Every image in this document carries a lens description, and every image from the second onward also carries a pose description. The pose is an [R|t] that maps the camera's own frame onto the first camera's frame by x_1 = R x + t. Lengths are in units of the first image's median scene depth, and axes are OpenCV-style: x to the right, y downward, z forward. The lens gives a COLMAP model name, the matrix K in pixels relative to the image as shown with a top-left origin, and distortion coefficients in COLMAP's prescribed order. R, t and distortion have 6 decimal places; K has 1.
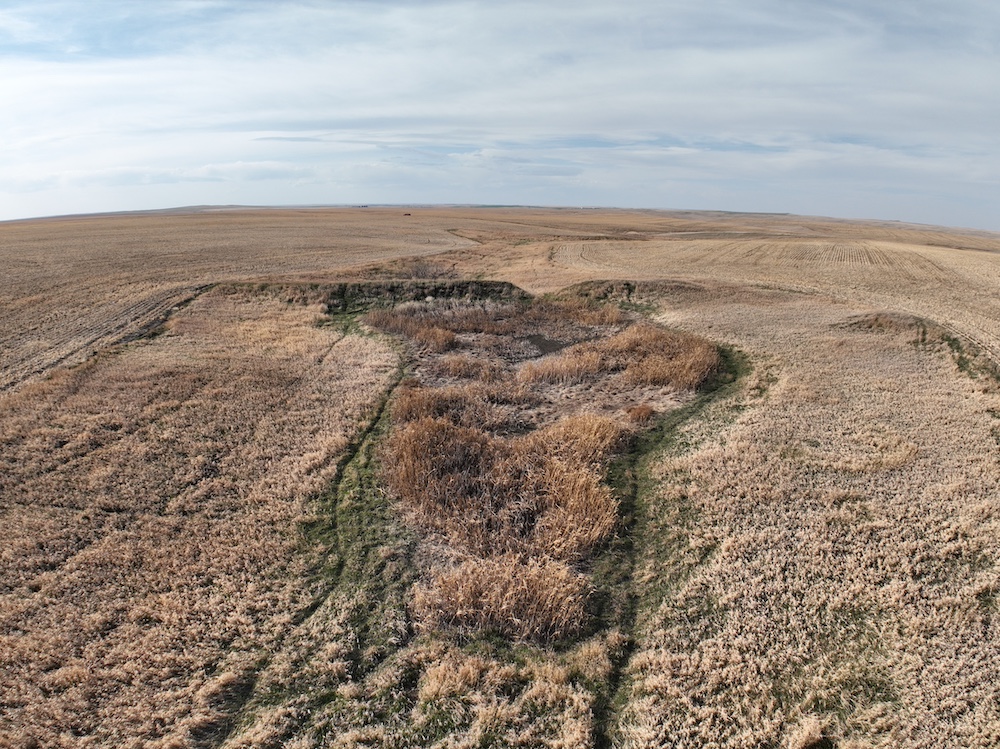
lens RADIAL K [[627.7, 0, 496.0], [0, 627.7, 380.2], [0, 0, 1]] dist [-0.182165, 0.025384]
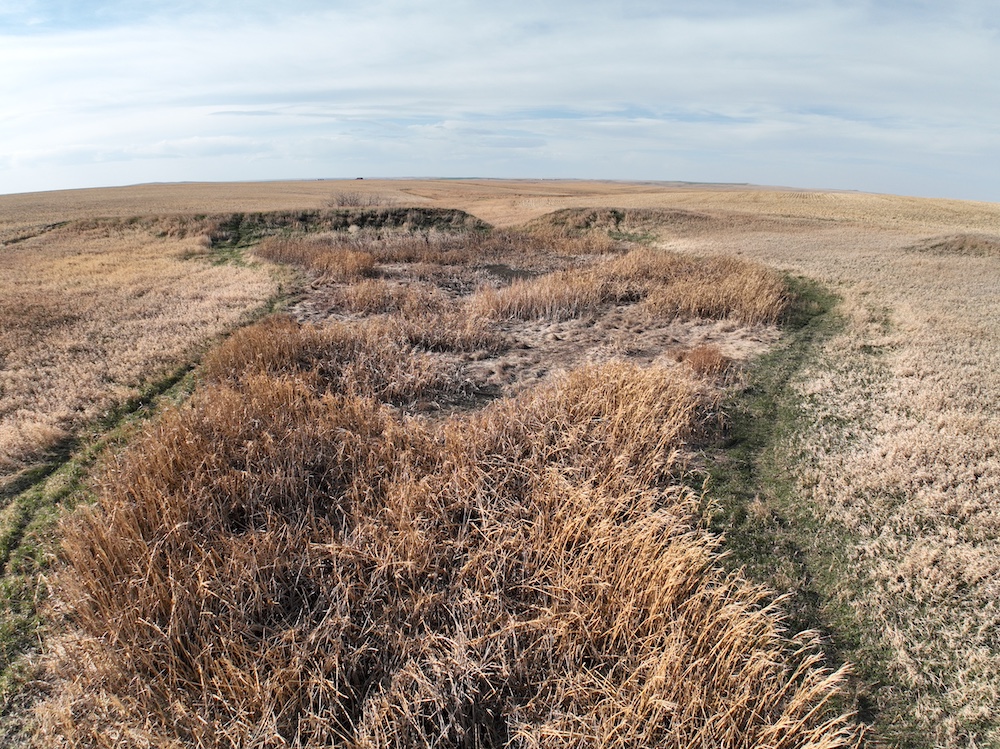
lens RADIAL K [[627.7, 0, 501.8], [0, 627.7, 375.0], [0, 0, 1]] dist [-0.182165, 0.025384]
pose [[0.997591, -0.023272, 0.065355, 0.031787], [0.021037, 0.999177, 0.034680, 0.040056], [-0.066109, -0.033221, 0.997259, 0.469839]]
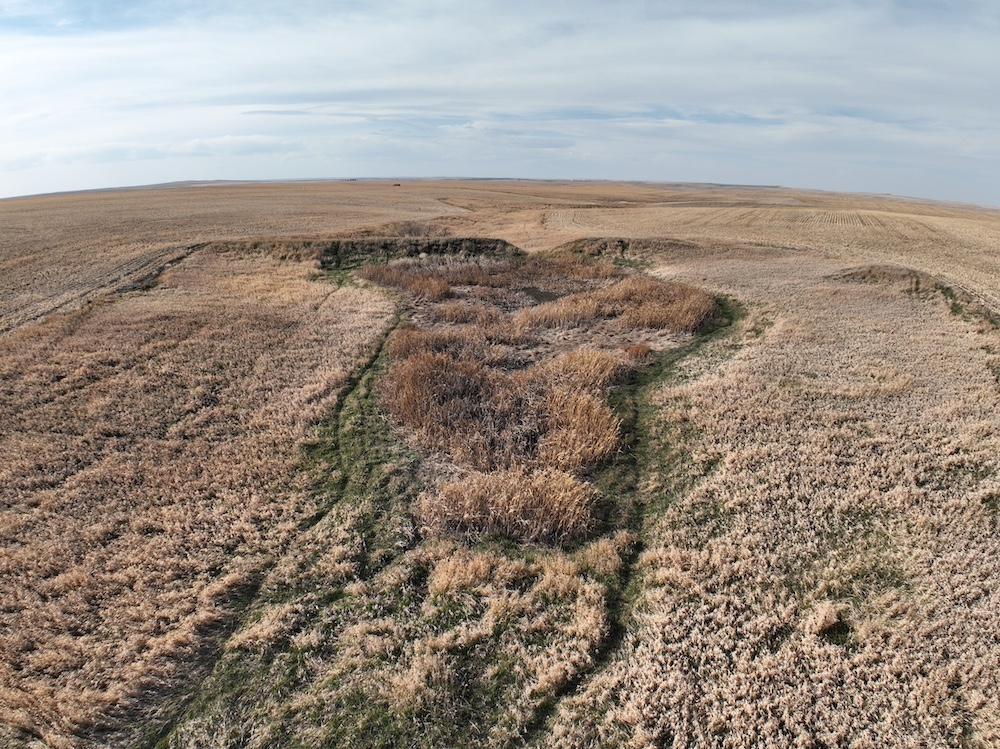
lens RADIAL K [[627.7, 0, 497.0], [0, 627.7, 377.7], [0, 0, 1]] dist [-0.182165, 0.025384]
pose [[0.999850, -0.007464, 0.015631, -0.010921], [0.006865, 0.999253, 0.038019, 0.051852], [-0.015903, -0.037906, 0.999155, -0.001451]]
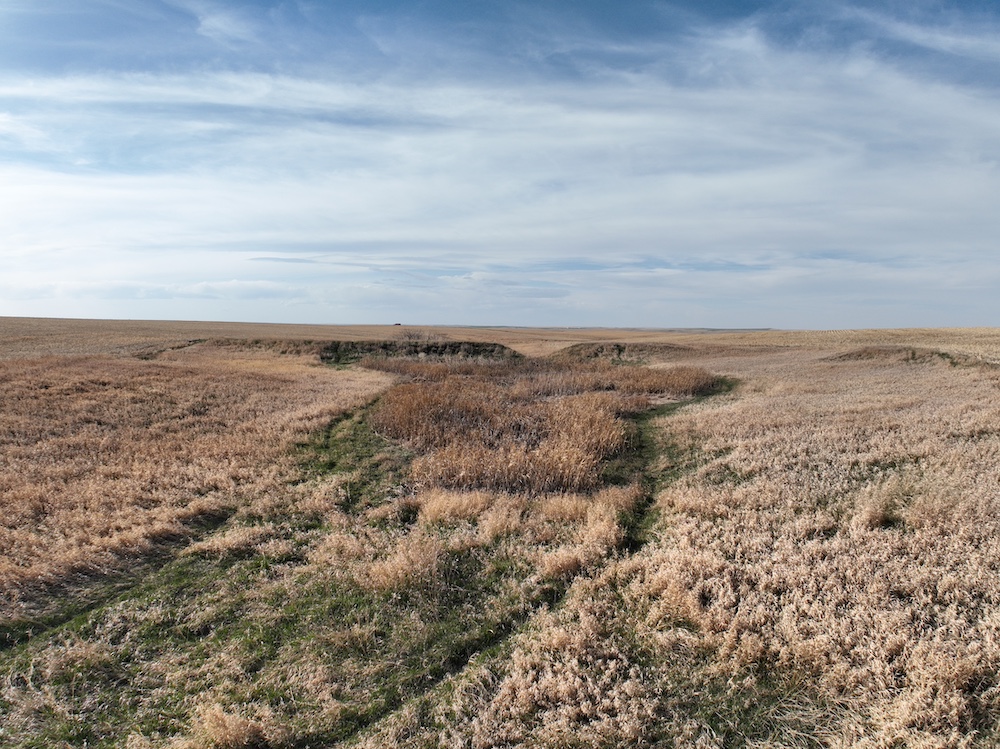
lens RADIAL K [[627.7, 0, 495.8], [0, 627.7, 370.5], [0, 0, 1]] dist [-0.182165, 0.025384]
pose [[0.999813, -0.003591, 0.018991, -0.012499], [0.007396, 0.978887, -0.204269, 0.187218], [-0.017856, 0.204371, 0.978731, 0.026199]]
